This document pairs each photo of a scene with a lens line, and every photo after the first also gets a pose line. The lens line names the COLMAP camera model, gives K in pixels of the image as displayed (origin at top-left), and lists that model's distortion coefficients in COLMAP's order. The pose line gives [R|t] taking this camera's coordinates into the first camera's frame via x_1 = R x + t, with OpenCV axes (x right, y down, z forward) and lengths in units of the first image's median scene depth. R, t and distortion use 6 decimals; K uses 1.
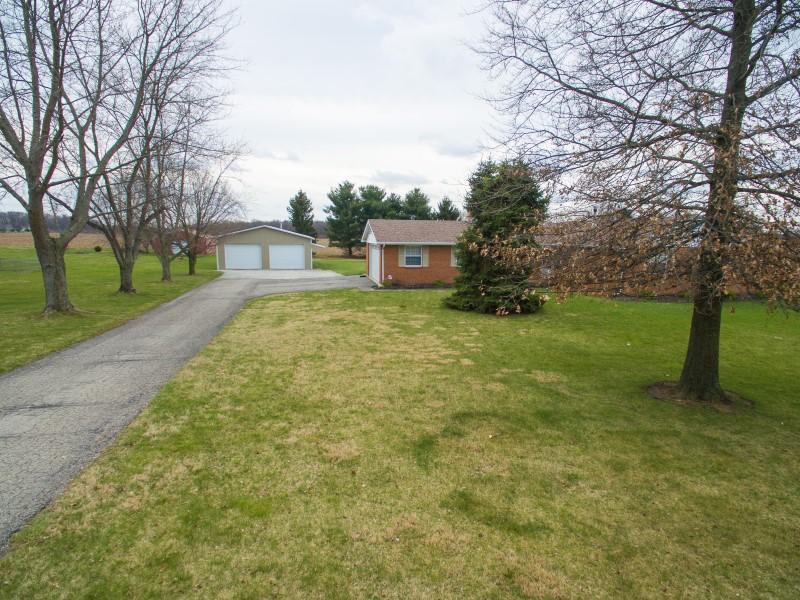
lens RADIAL K [[454.6, 0, 399.6], [0, 454.6, 302.5], [0, 0, 1]] dist [0.005623, 0.002511]
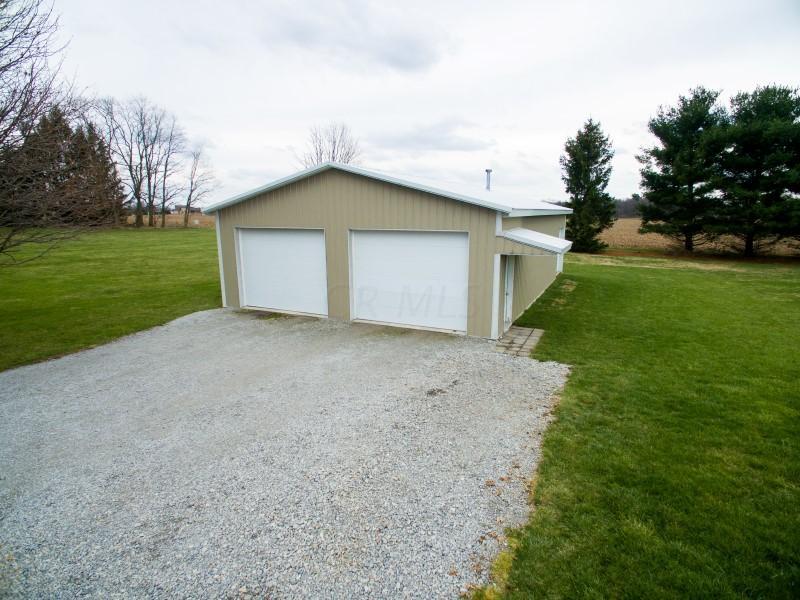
lens RADIAL K [[454.6, 0, 397.9], [0, 454.6, 302.4], [0, 0, 1]] dist [0.005623, 0.002511]
pose [[0.774693, 0.106105, -0.623372, -0.043421], [-0.080559, 0.994349, 0.069134, -0.060873], [0.627185, -0.003339, 0.778863, 0.456526]]
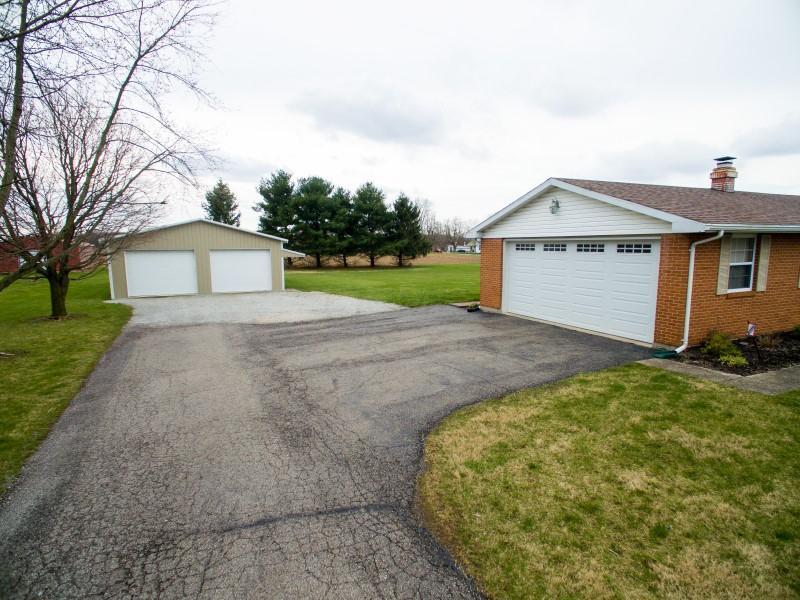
lens RADIAL K [[454.6, 0, 400.7], [0, 454.6, 299.2], [0, 0, 1]] dist [0.005623, 0.002511]
pose [[0.976138, -0.040039, 0.213429, -0.093555], [0.045275, 0.998780, -0.019697, -0.023053], [-0.212380, 0.028890, 0.976760, 0.205226]]
